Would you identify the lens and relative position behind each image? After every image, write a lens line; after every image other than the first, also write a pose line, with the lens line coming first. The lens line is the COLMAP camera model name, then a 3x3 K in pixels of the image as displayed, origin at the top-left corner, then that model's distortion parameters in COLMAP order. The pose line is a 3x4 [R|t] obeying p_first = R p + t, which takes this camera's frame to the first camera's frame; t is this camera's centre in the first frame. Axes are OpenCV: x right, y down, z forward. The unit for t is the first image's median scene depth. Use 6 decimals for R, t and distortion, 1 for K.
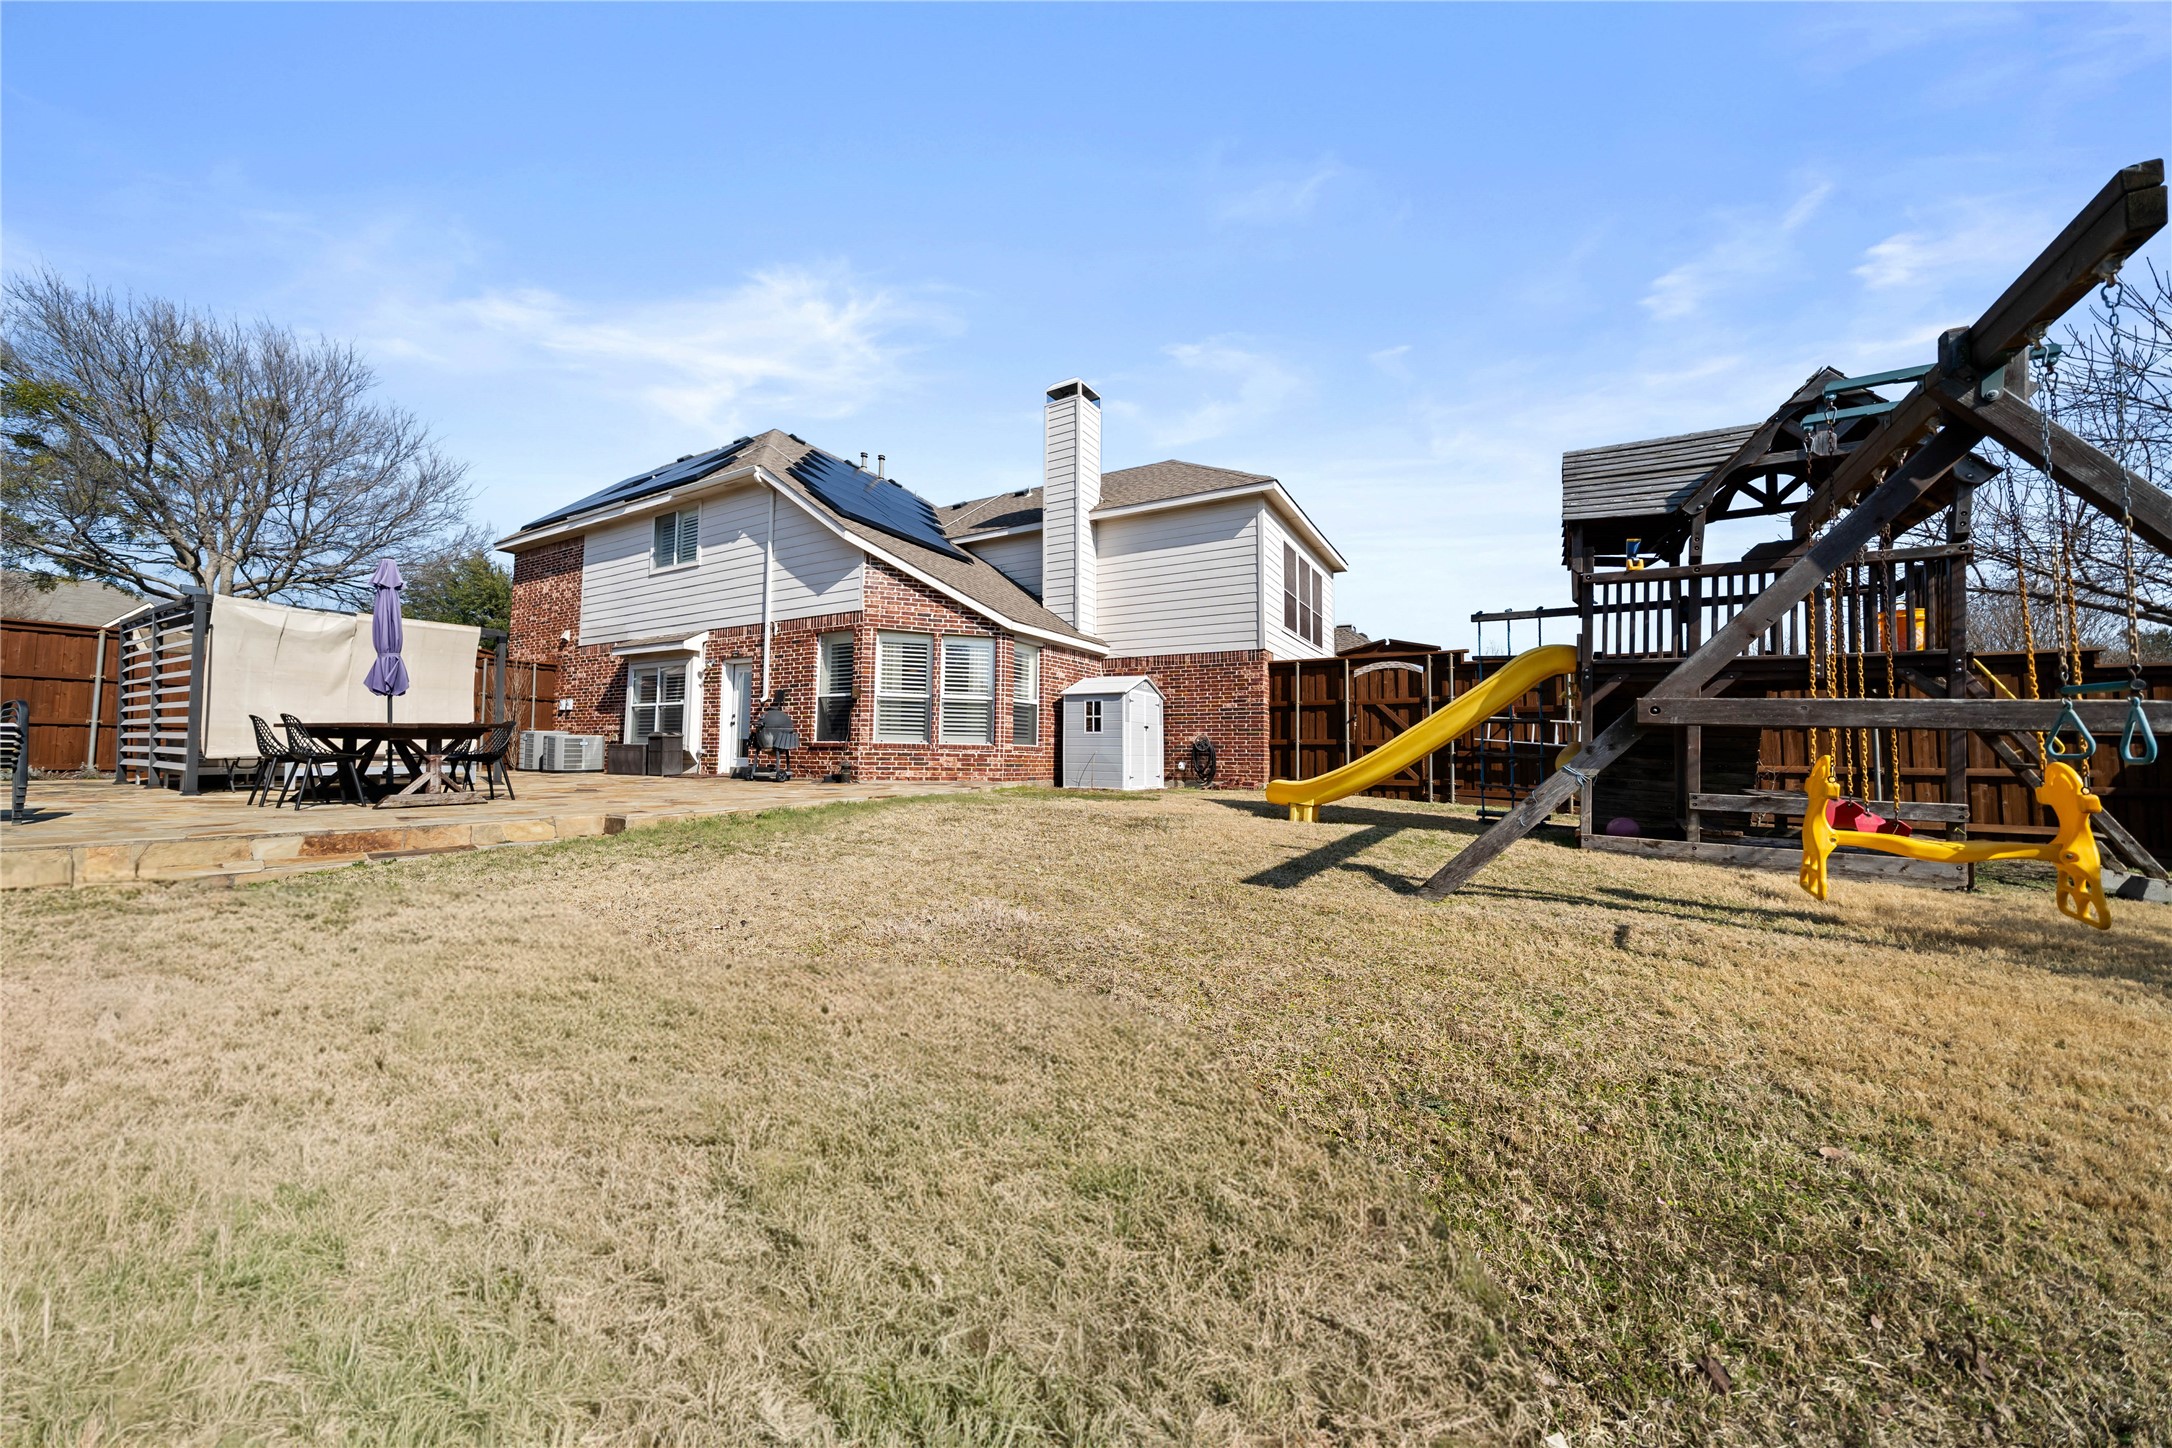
lens RADIAL K [[760.7, 0, 1084.4], [0, 760.7, 718.4], [0, 0, 1]] dist [-0.003031, -0.000223]
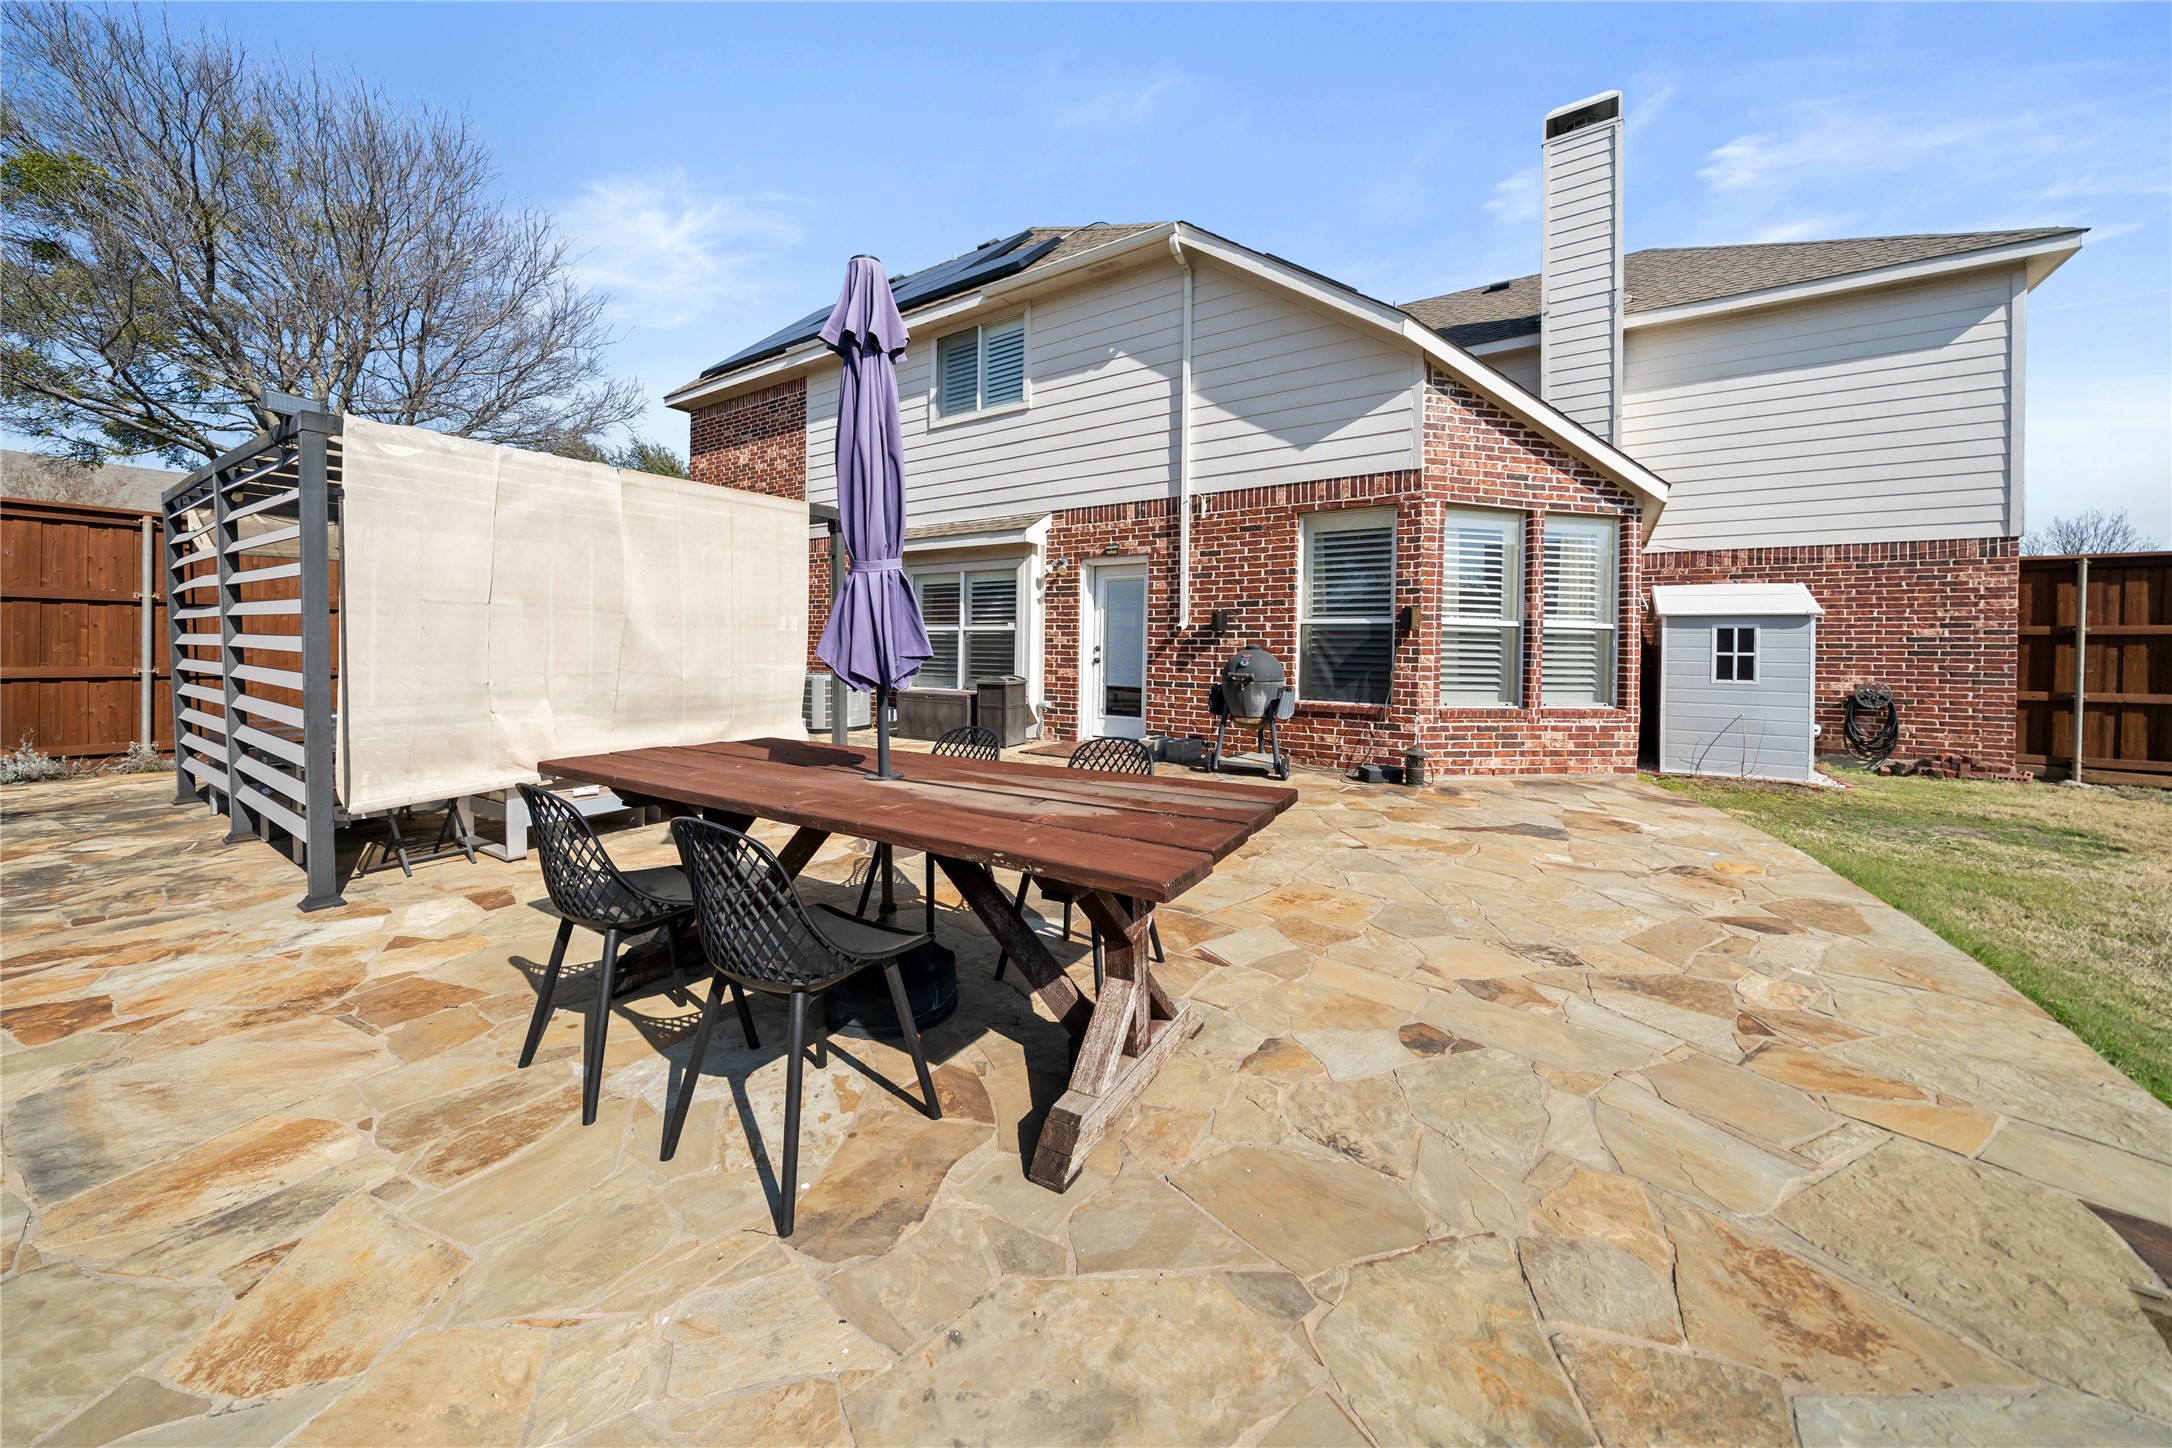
lens RADIAL K [[760.7, 0, 1069.4], [0, 760.7, 661.2], [0, 0, 1]] dist [-0.003031, -0.000223]
pose [[0.997937, 0.003175, -0.064128, -0.453146], [0.001049, 0.997837, 0.065724, -0.035346], [0.064197, -0.065655, 0.995775, 0.377223]]
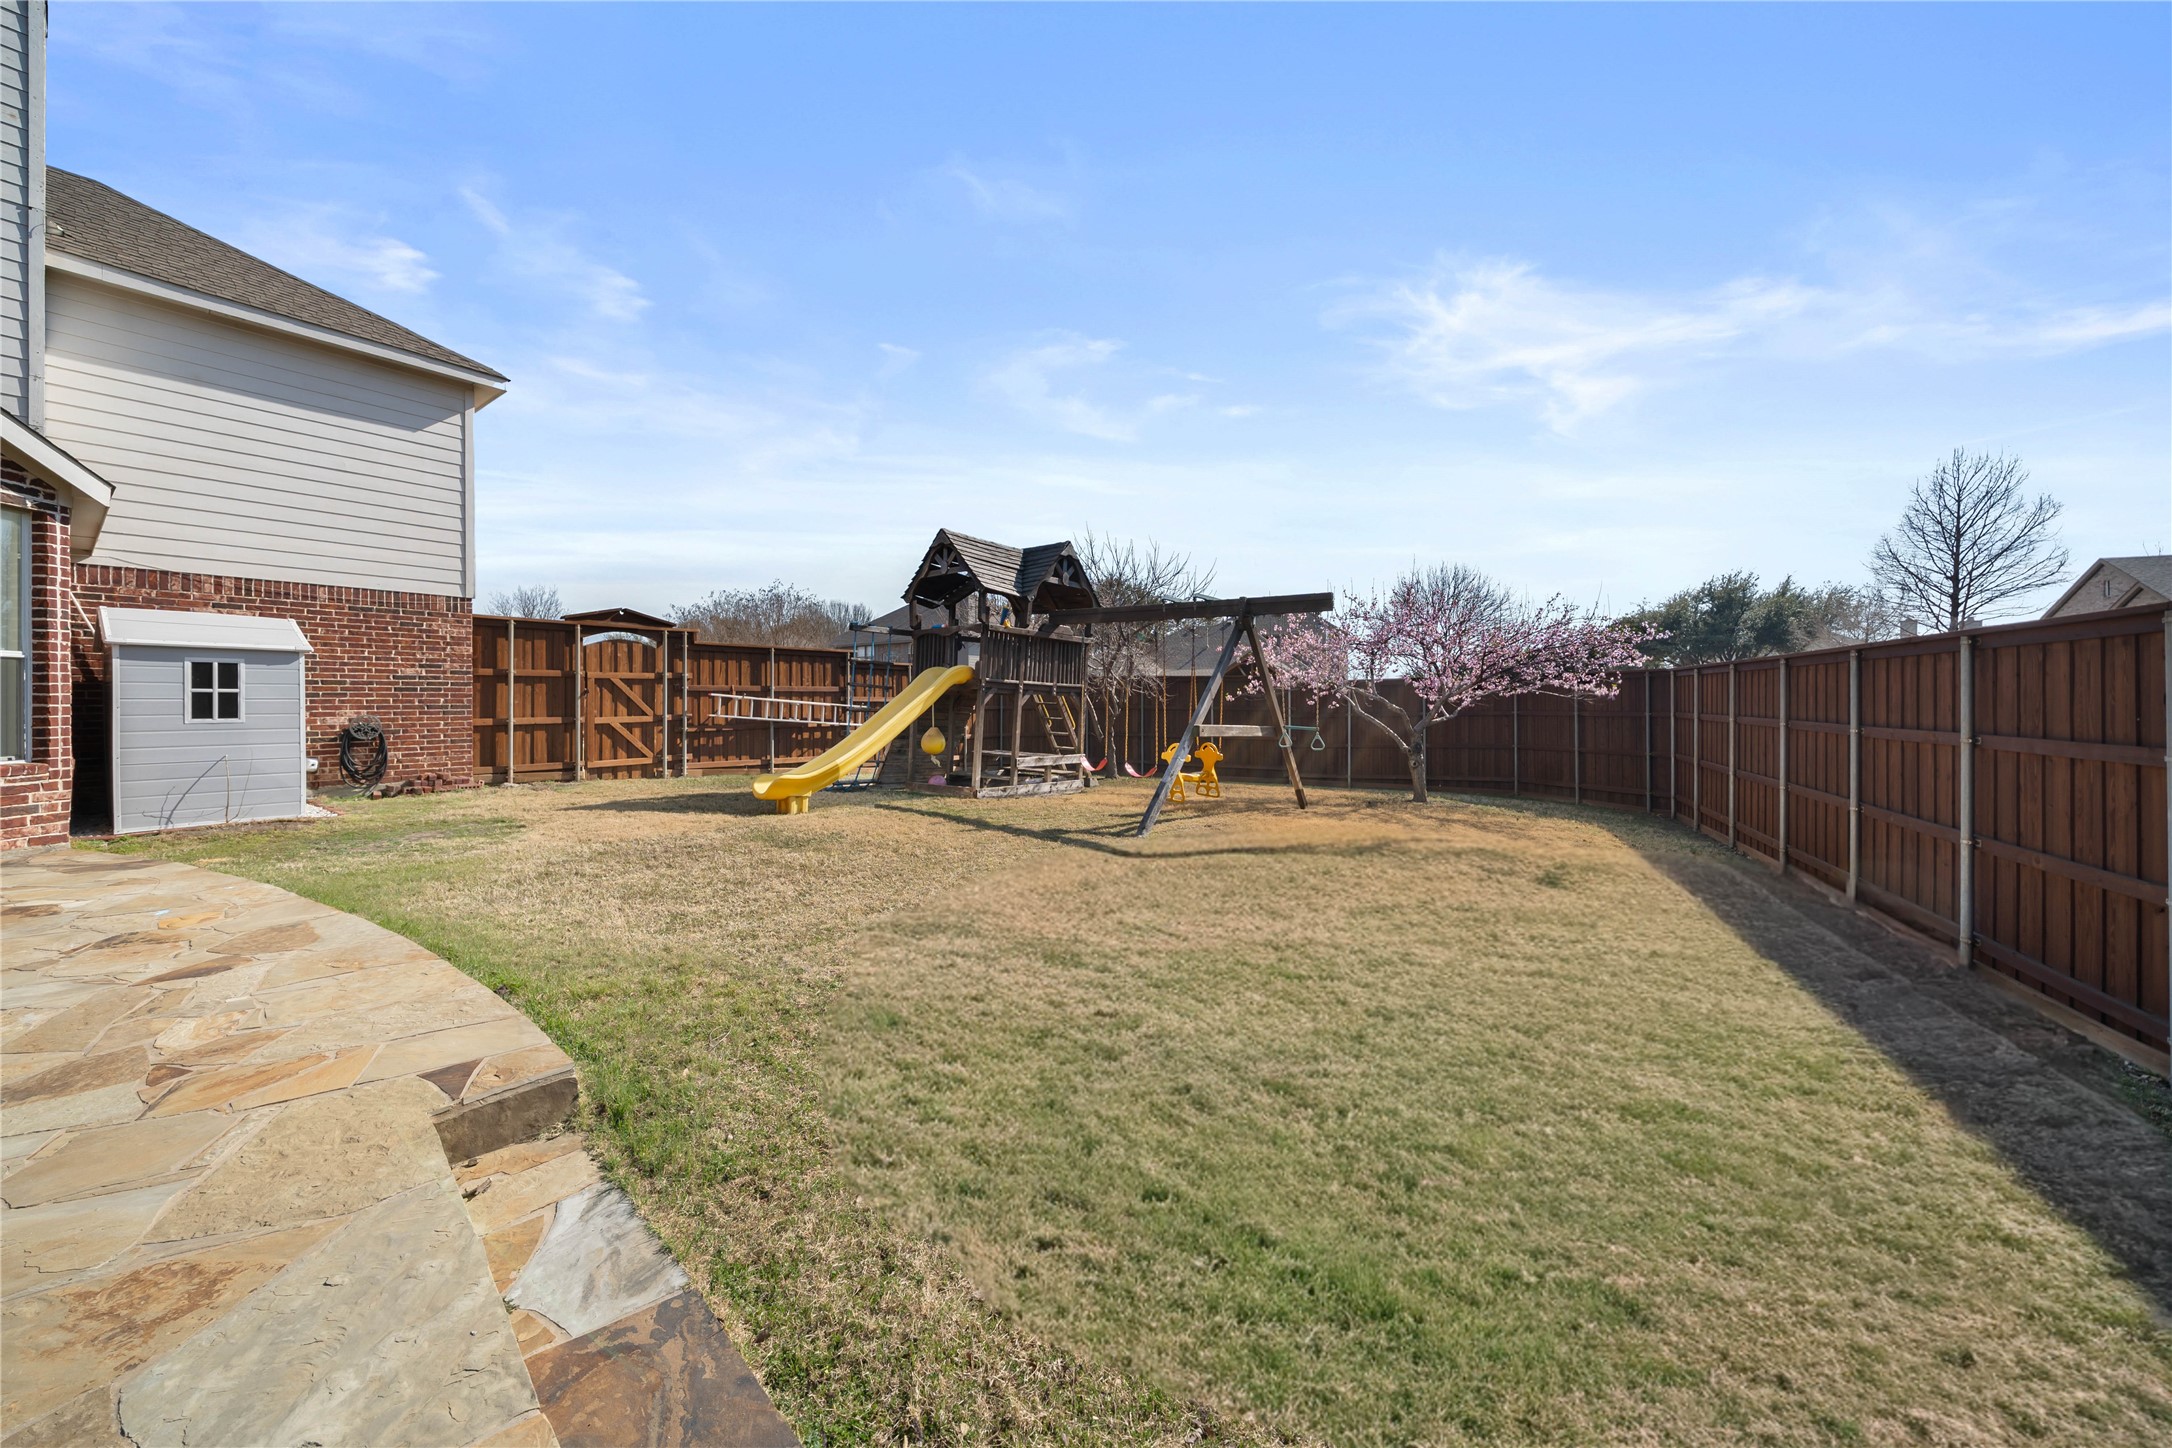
lens RADIAL K [[760.7, 0, 1083.4], [0, 760.7, 698.6], [0, 0, 1]] dist [-0.003031, -0.000223]
pose [[0.089899, -0.010714, 0.995893, -0.456461], [-0.053997, 0.998419, 0.015616, -0.037586], [-0.994486, -0.055179, 0.089178, 0.335370]]
